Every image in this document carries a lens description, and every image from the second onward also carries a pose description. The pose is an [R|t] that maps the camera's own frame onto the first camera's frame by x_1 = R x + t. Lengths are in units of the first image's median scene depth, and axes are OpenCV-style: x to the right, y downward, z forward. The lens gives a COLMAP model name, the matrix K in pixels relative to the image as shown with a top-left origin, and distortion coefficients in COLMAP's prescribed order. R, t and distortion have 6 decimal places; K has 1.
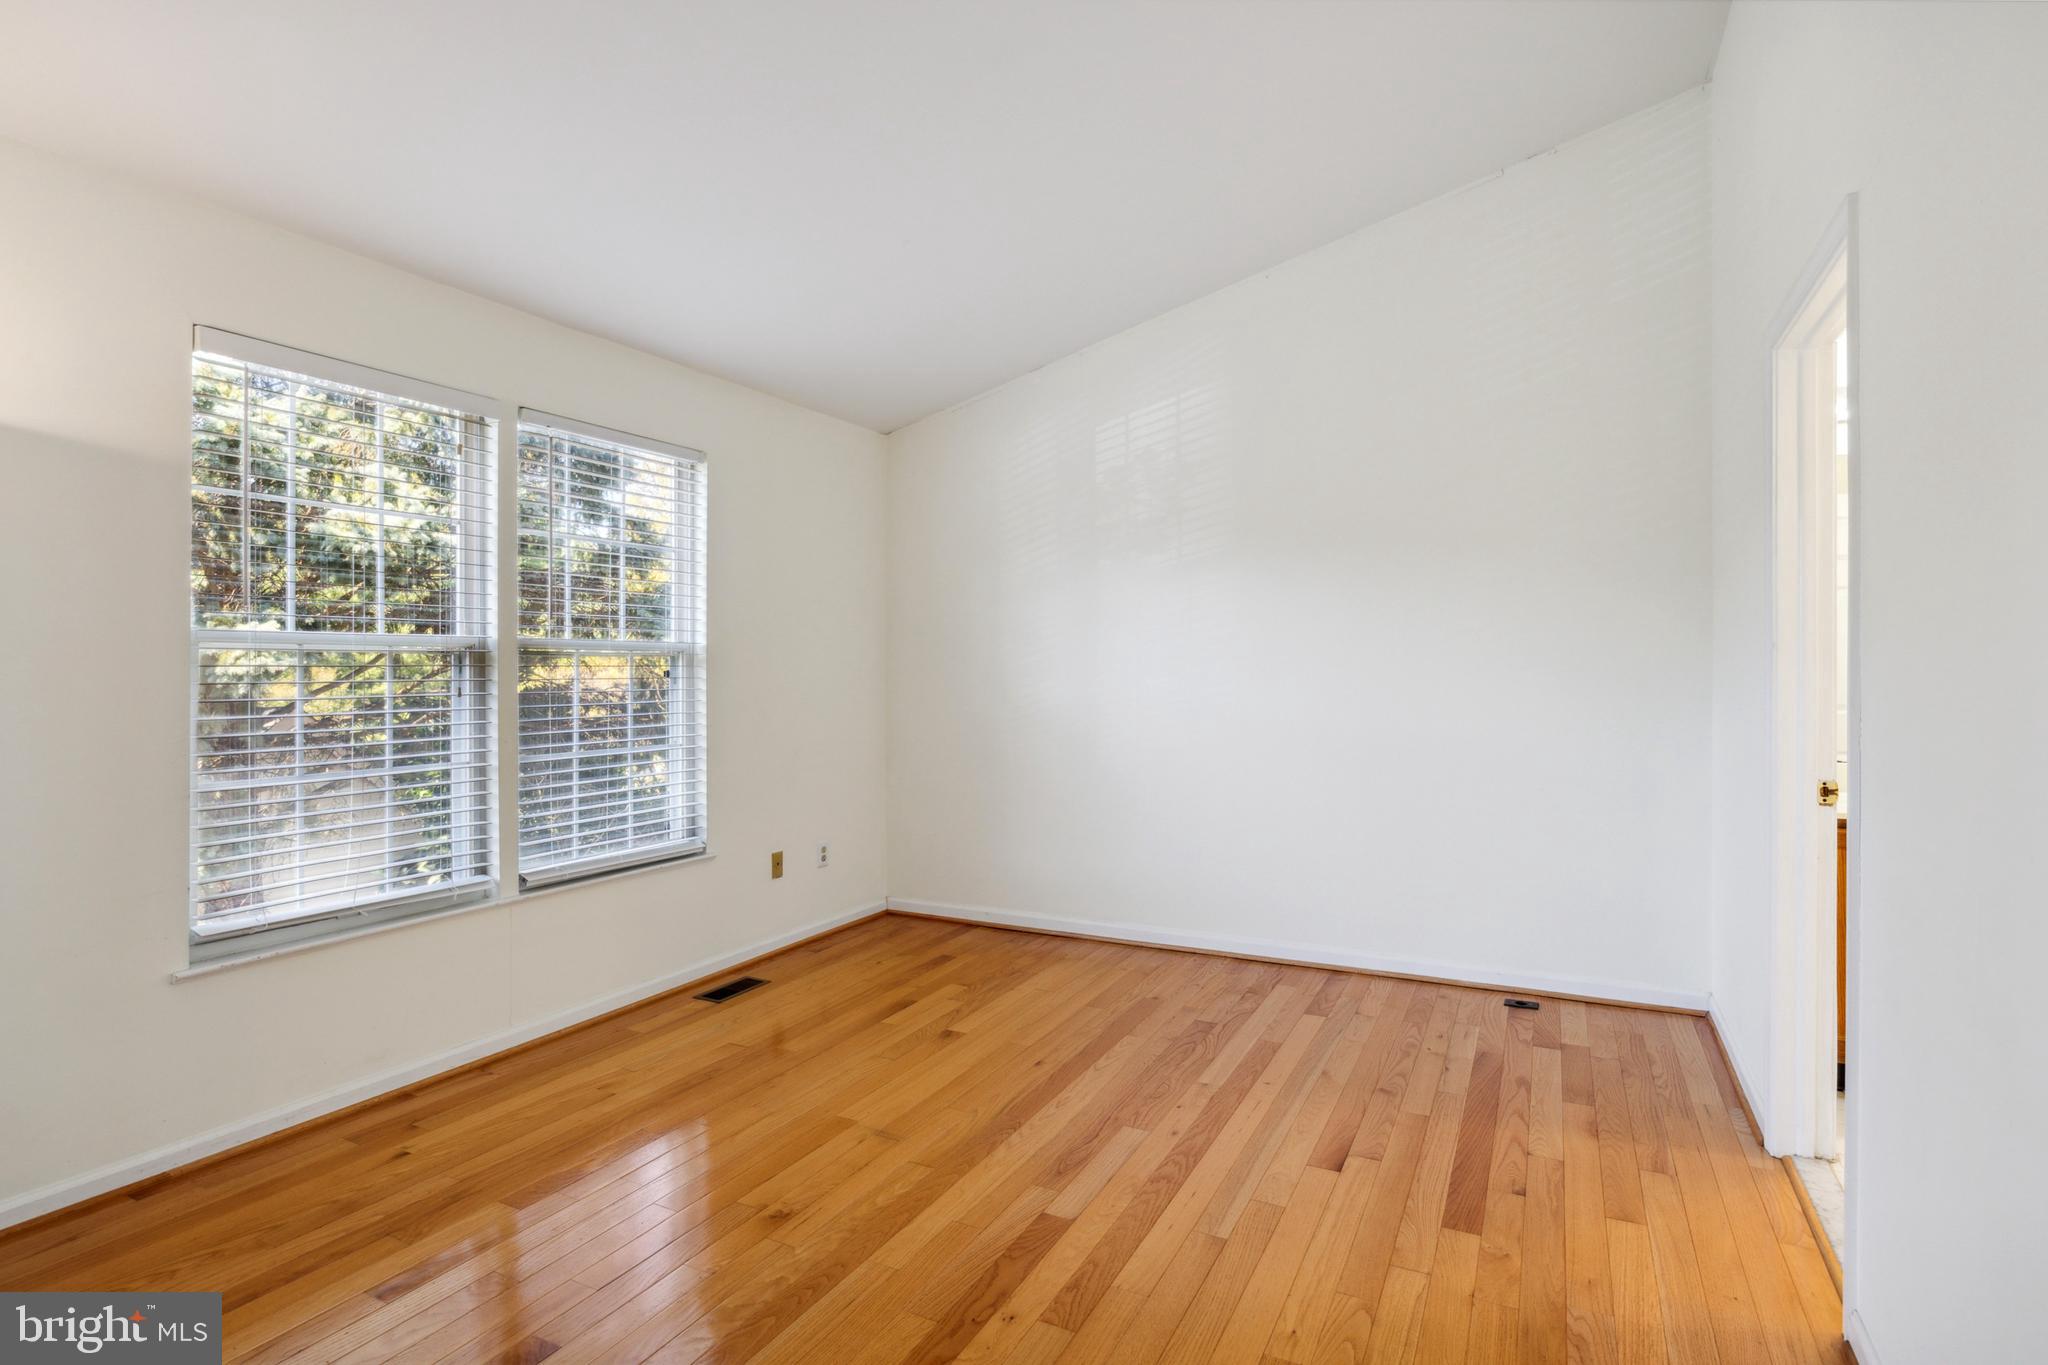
lens RADIAL K [[1033.6, 0, 1027.3], [0, 1033.6, 680.6], [0, 0, 1]] dist [-0.010189, -0.000817]
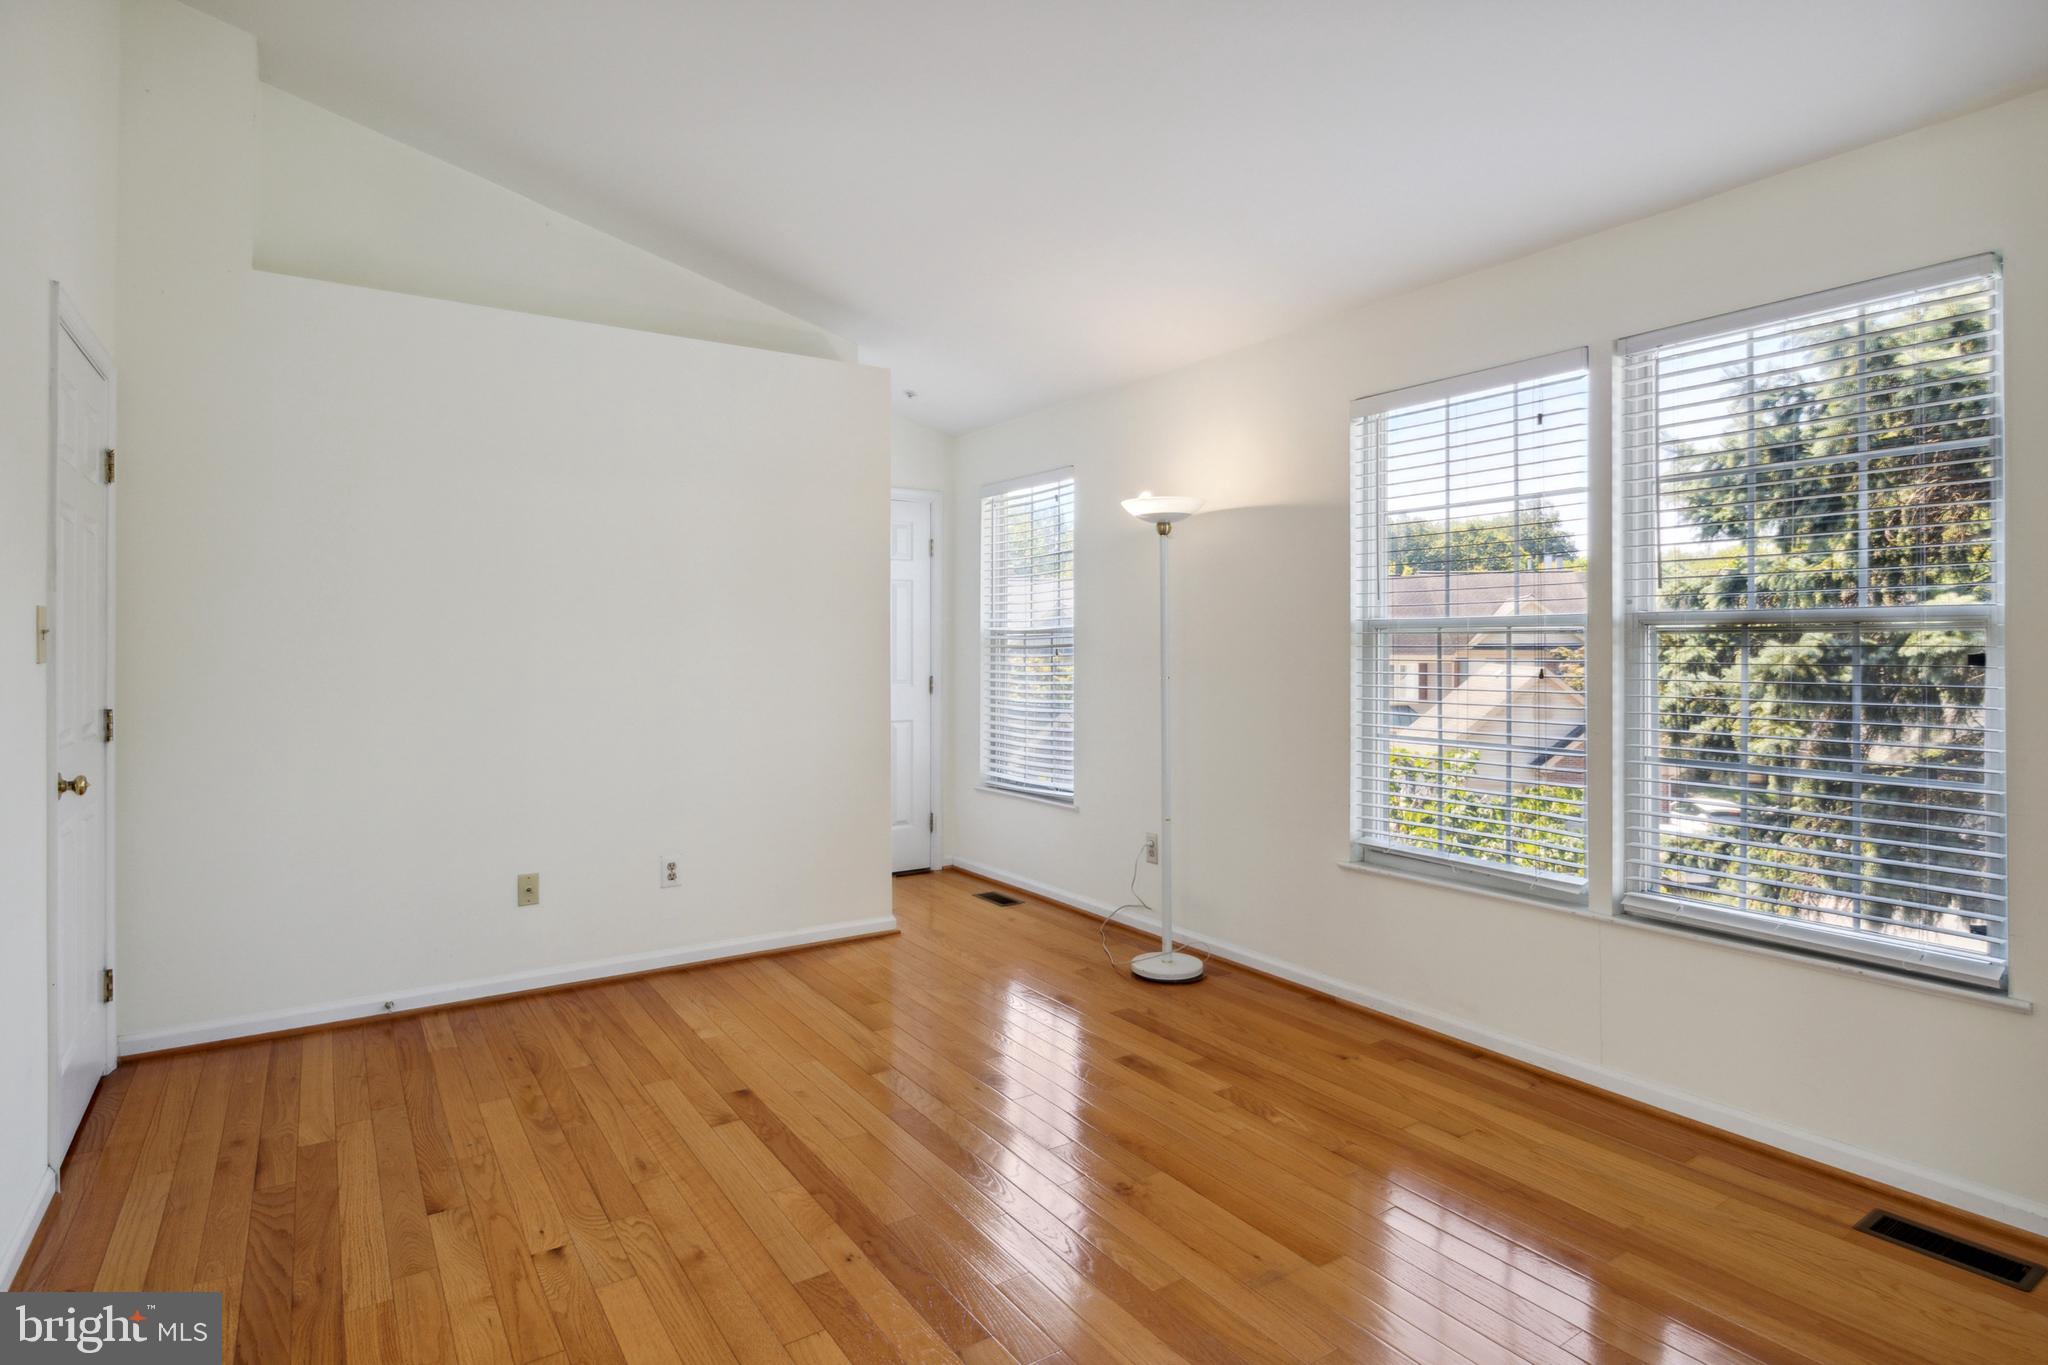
lens RADIAL K [[1033.6, 0, 1027.7], [0, 1033.6, 664.3], [0, 0, 1]] dist [-0.010189, -0.000817]
pose [[-0.483866, 0.014803, -0.875017, 0.611433], [-0.003624, 0.999814, 0.018918, -0.020991], [0.875135, 0.012325, -0.483722, 1.232912]]
